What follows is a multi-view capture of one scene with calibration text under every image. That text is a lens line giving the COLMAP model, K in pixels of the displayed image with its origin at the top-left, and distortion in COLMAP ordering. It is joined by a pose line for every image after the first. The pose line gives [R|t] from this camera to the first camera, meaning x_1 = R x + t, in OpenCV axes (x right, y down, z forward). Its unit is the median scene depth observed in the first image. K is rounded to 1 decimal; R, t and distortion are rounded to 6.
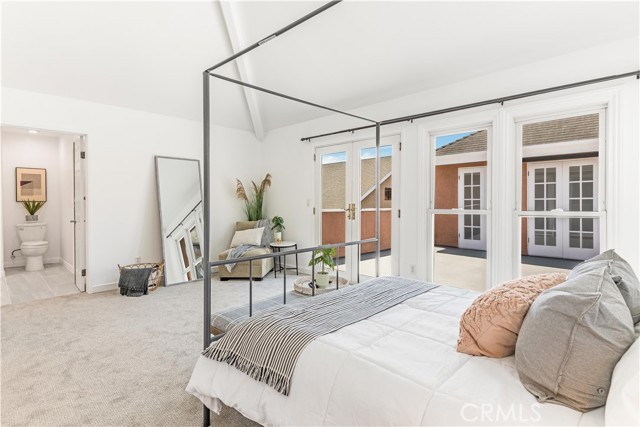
lens RADIAL K [[318.8, 0, 323.0], [0, 318.8, 203.1], [0, 0, 1]] dist [0.016890, -0.004294]
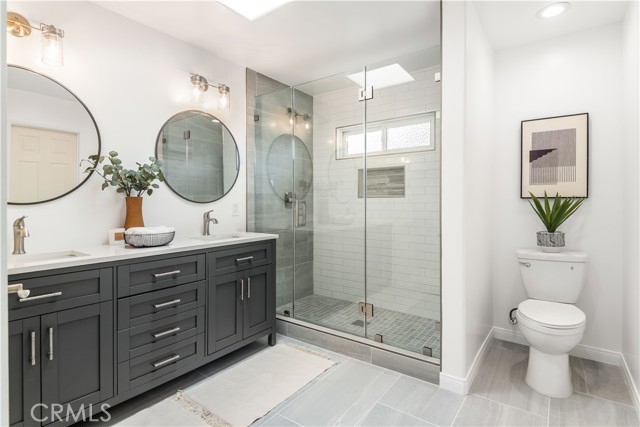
lens RADIAL K [[318.8, 0, 324.0], [0, 318.8, 207.8], [0, 0, 1]] dist [0.016890, -0.004294]
pose [[0.138287, 0.013844, -0.990295, -0.543955], [-0.003476, 0.999903, 0.013493, 0.003073], [0.990386, 0.001576, 0.138322, 0.660531]]
